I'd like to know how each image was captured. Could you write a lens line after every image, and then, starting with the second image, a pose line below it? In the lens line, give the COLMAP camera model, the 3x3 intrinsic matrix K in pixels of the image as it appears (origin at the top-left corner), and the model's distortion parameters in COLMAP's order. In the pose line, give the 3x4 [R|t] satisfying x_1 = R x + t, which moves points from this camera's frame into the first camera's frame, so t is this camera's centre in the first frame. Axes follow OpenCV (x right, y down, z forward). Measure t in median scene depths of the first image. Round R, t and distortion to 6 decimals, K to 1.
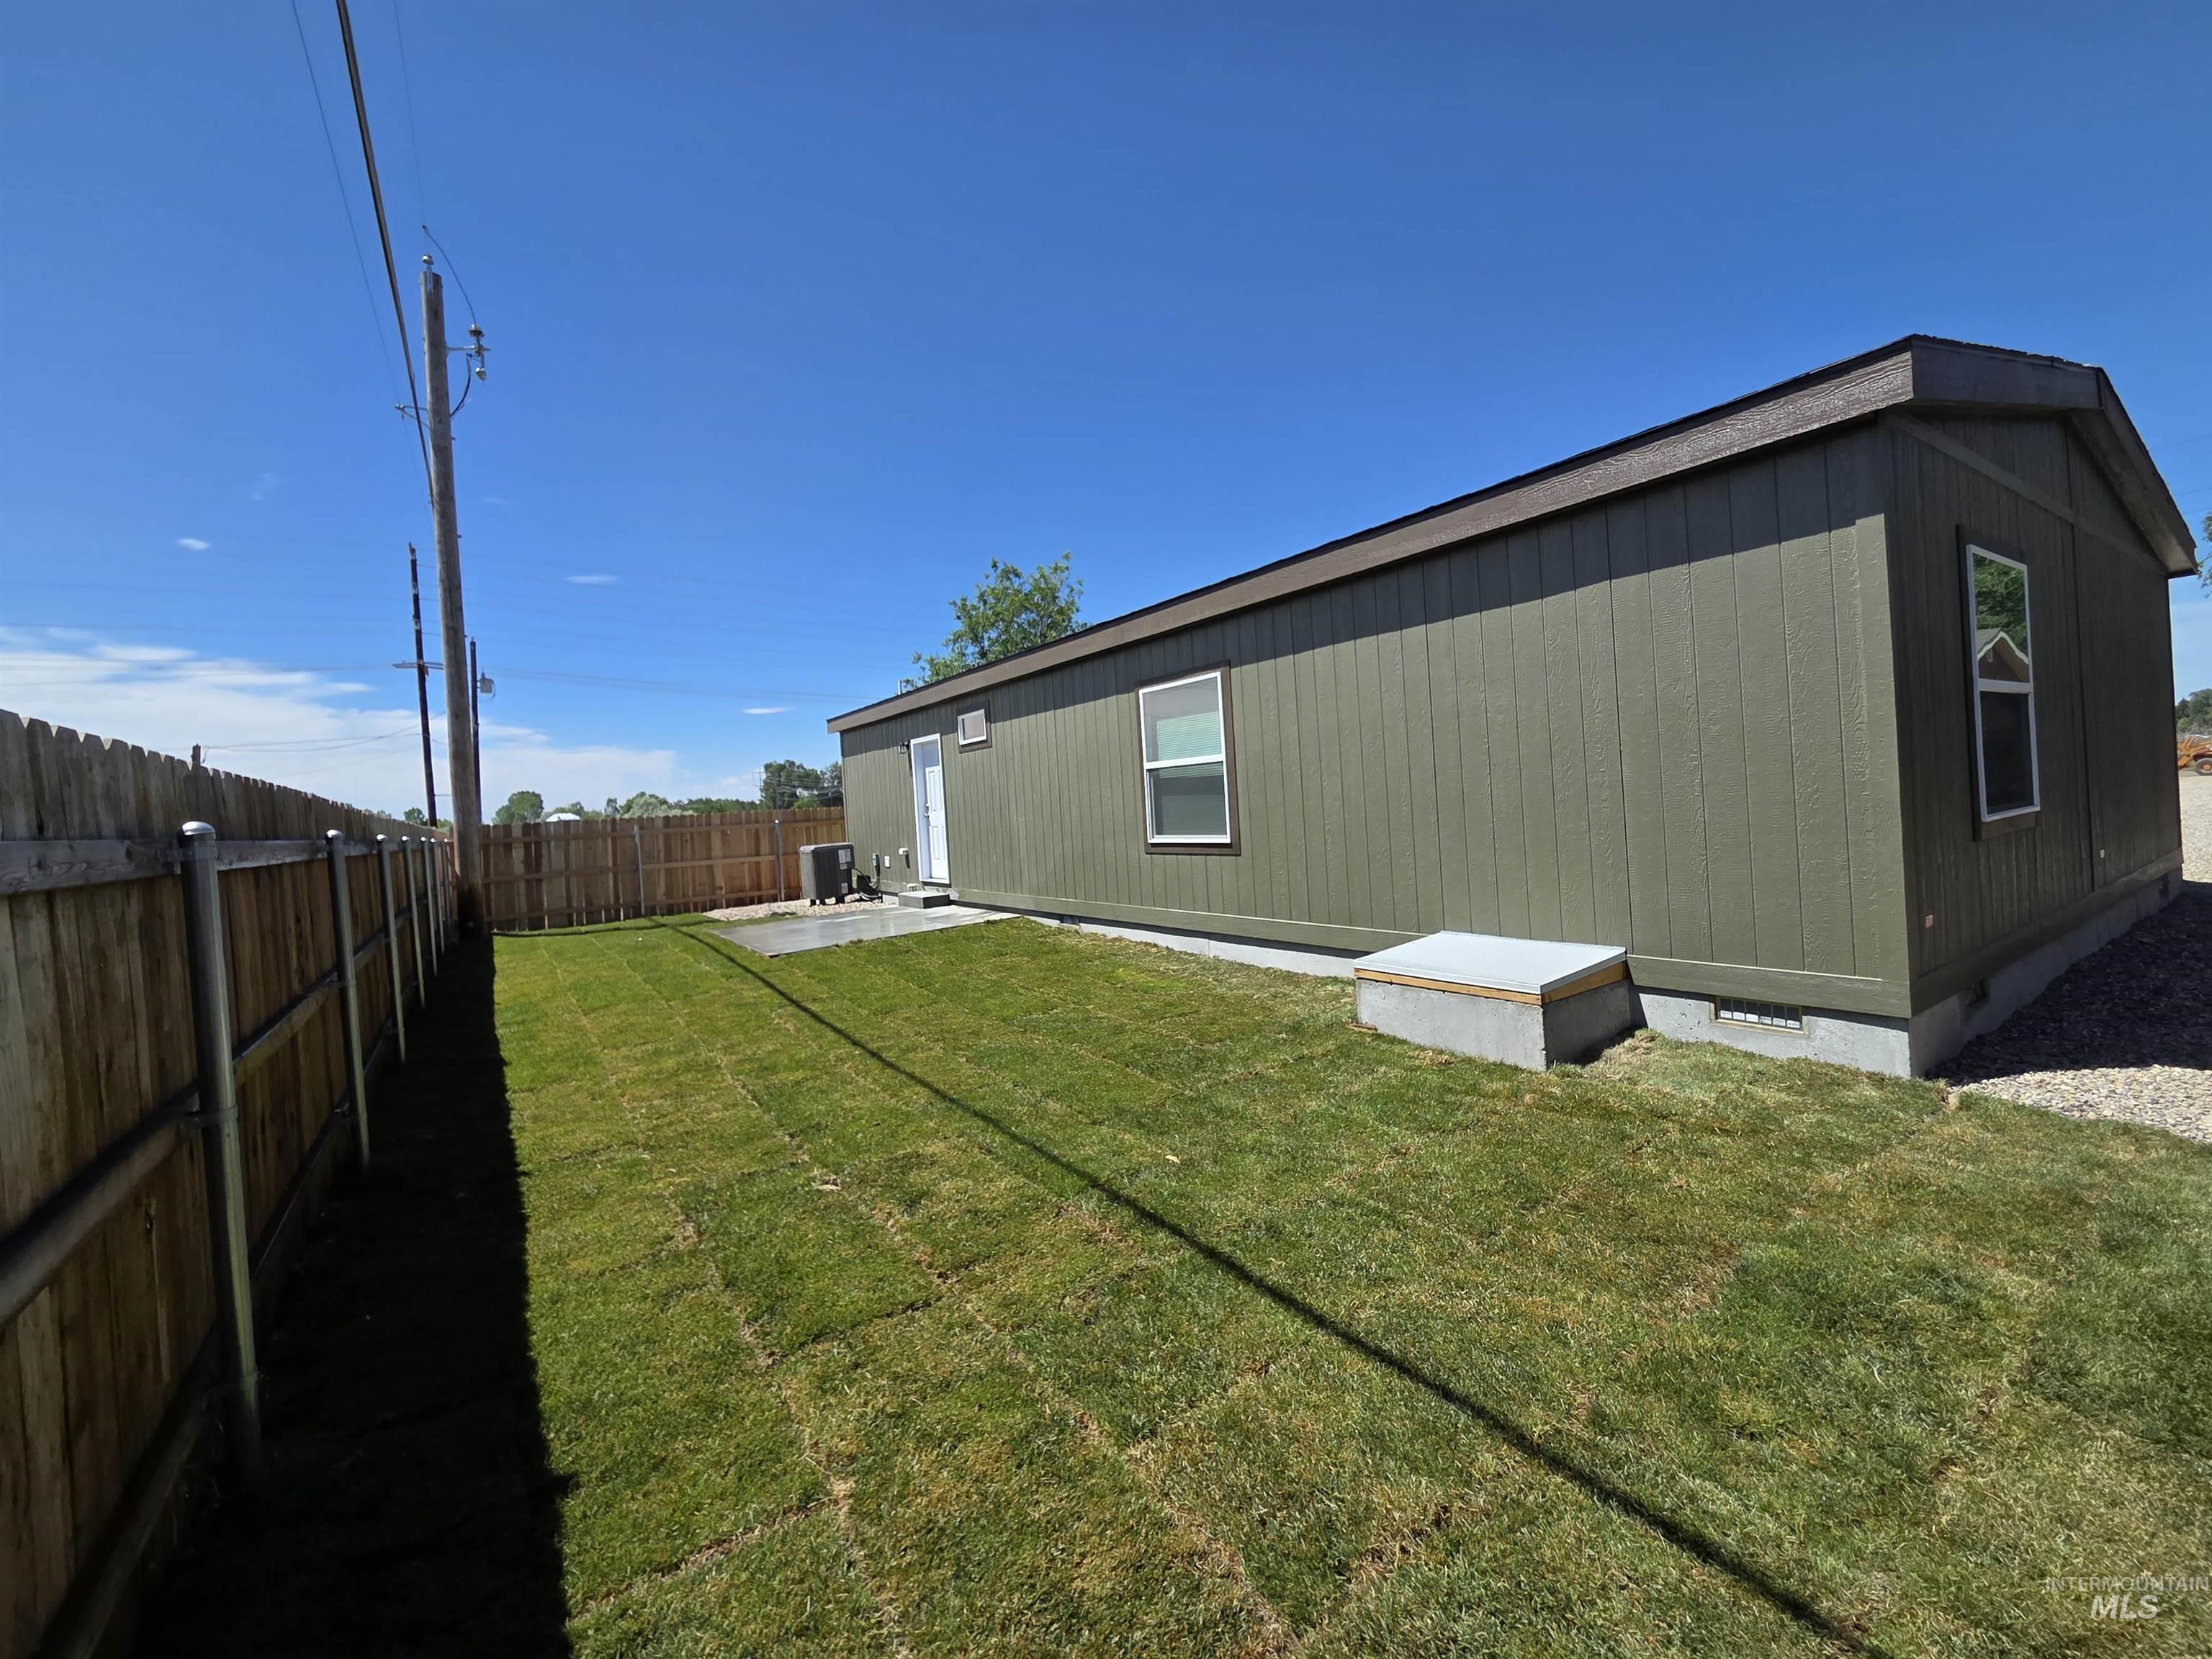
lens RADIAL K [[910.5, 0, 1089.5], [0, 910.5, 810.7], [0, 0, 1]] dist [0.002275, -0.000189]
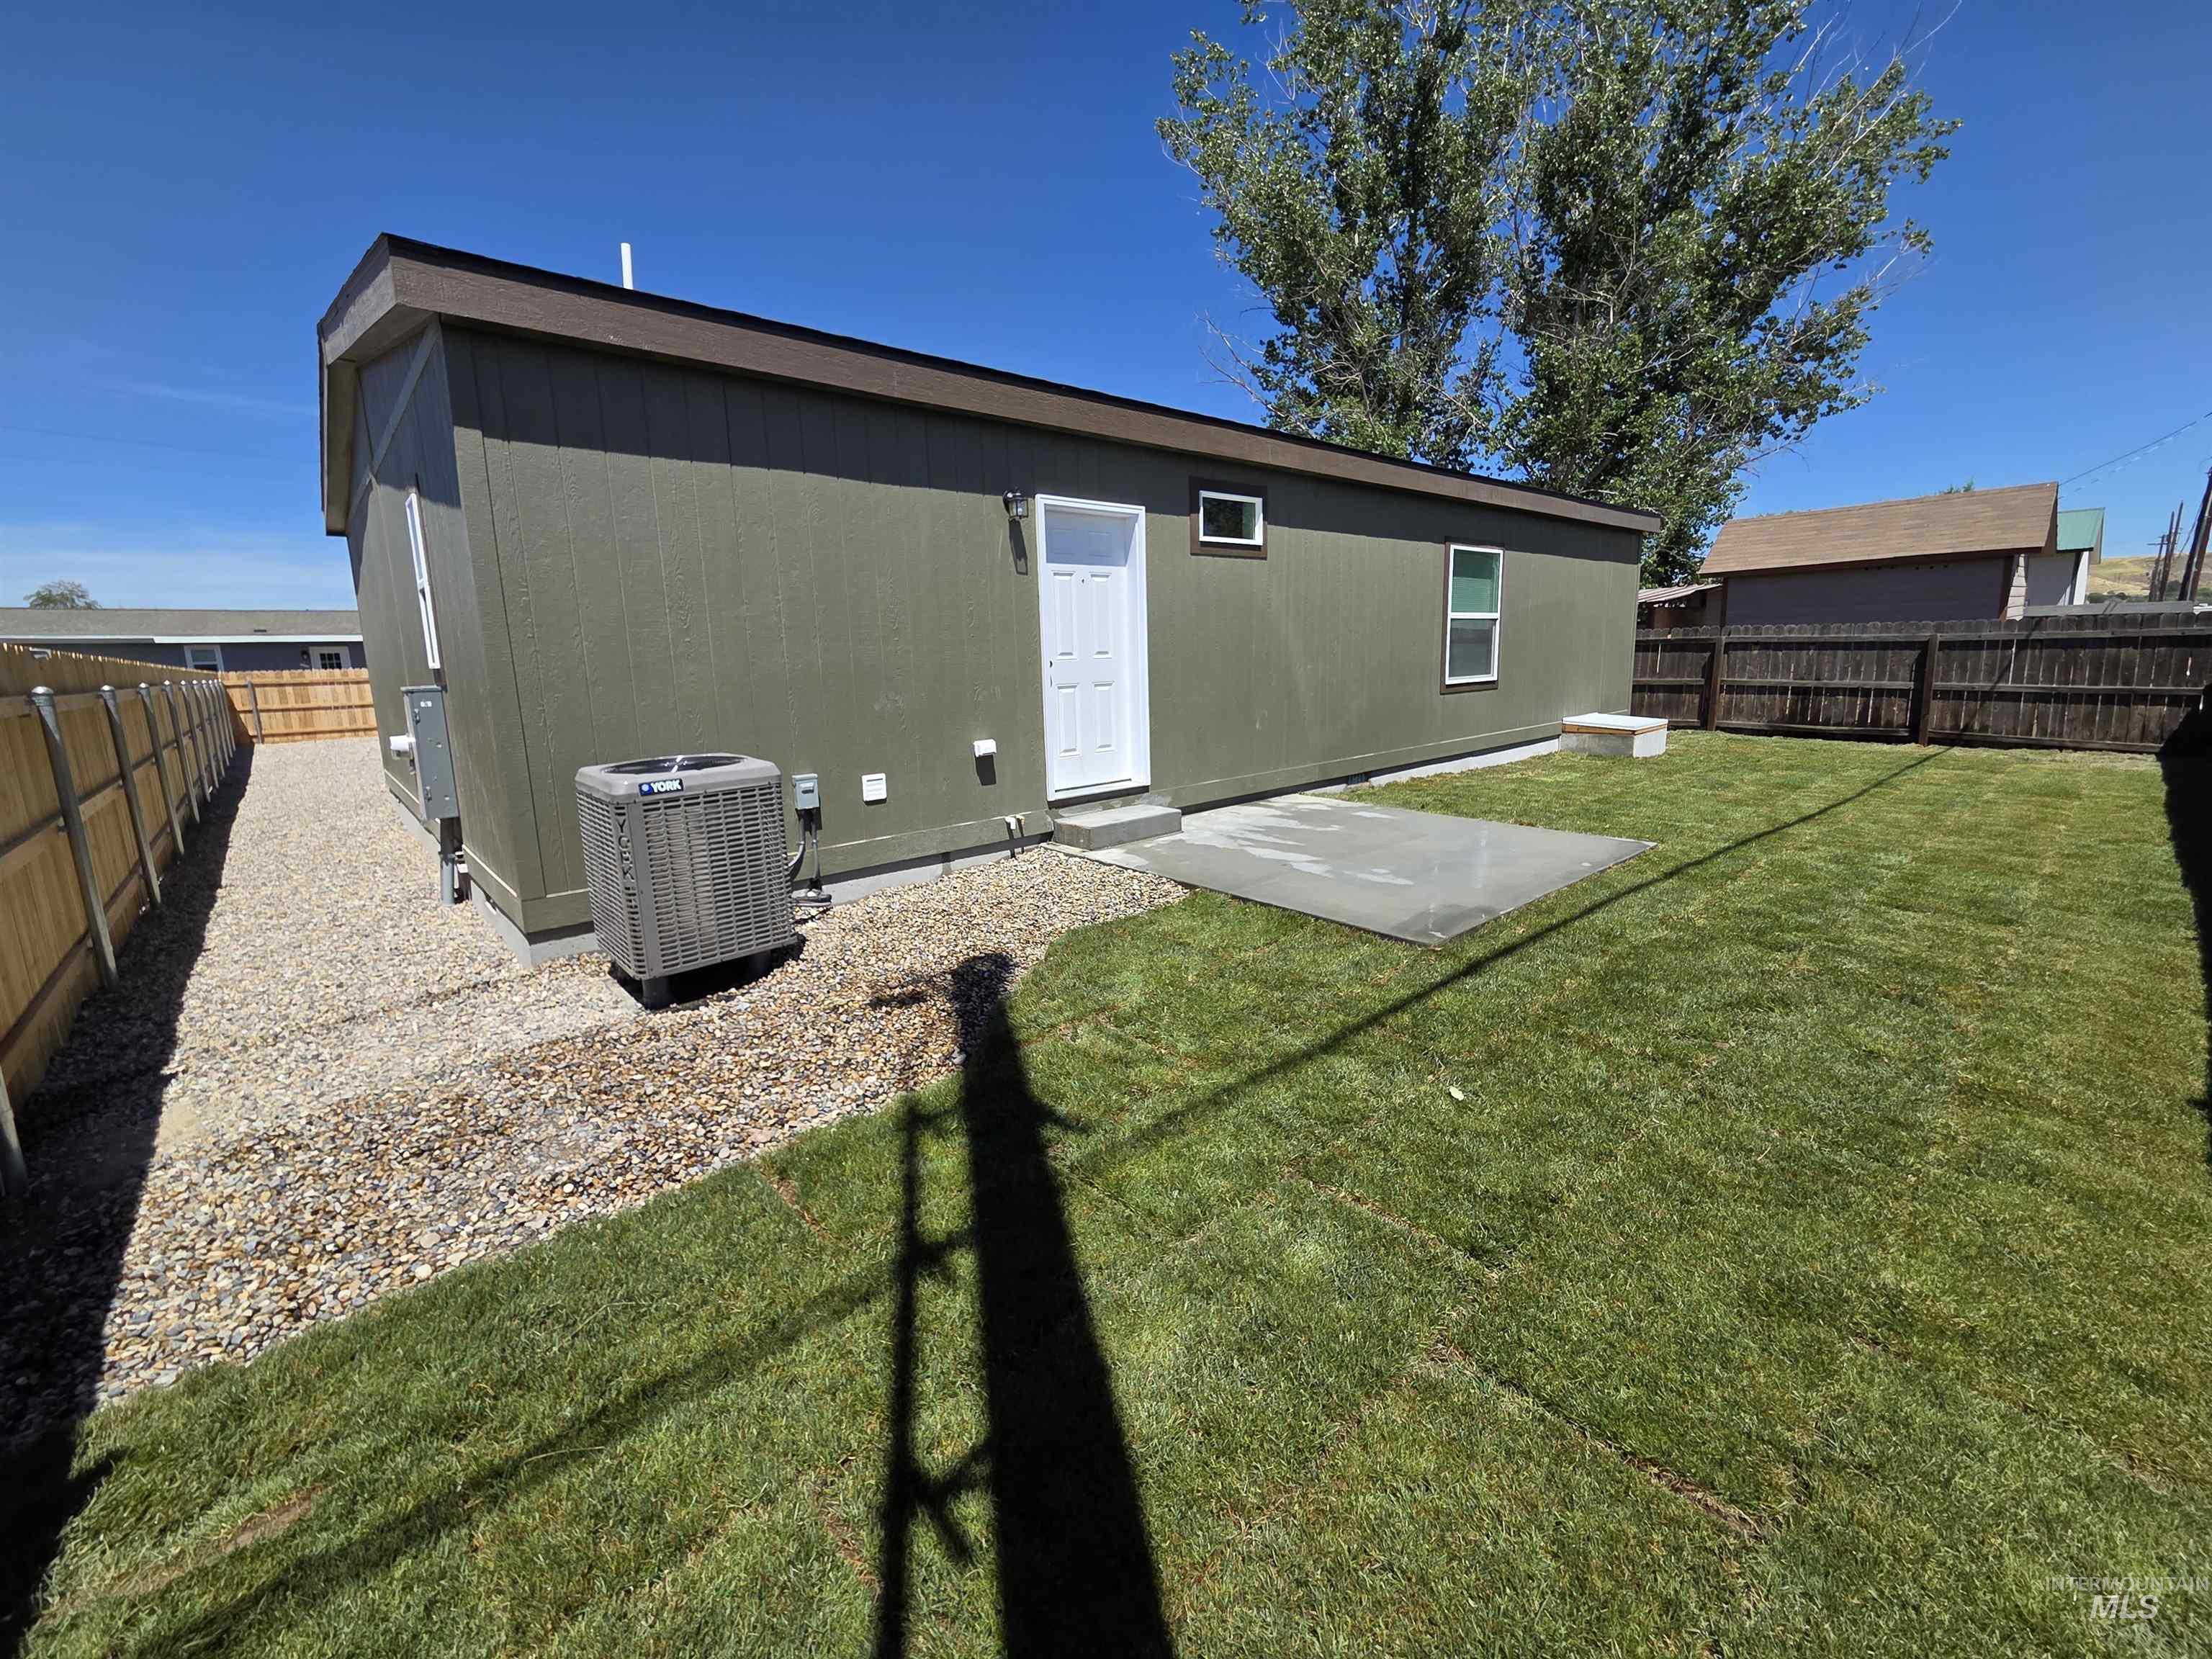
lens RADIAL K [[910.5, 0, 1089.5], [0, 910.5, 810.7], [0, 0, 1]] dist [0.002275, -0.000189]
pose [[-0.130732, -0.112283, 0.985039, -0.780183], [0.037070, 0.992318, 0.118033, 0.031361], [-0.990724, 0.051946, -0.125565, 1.226943]]
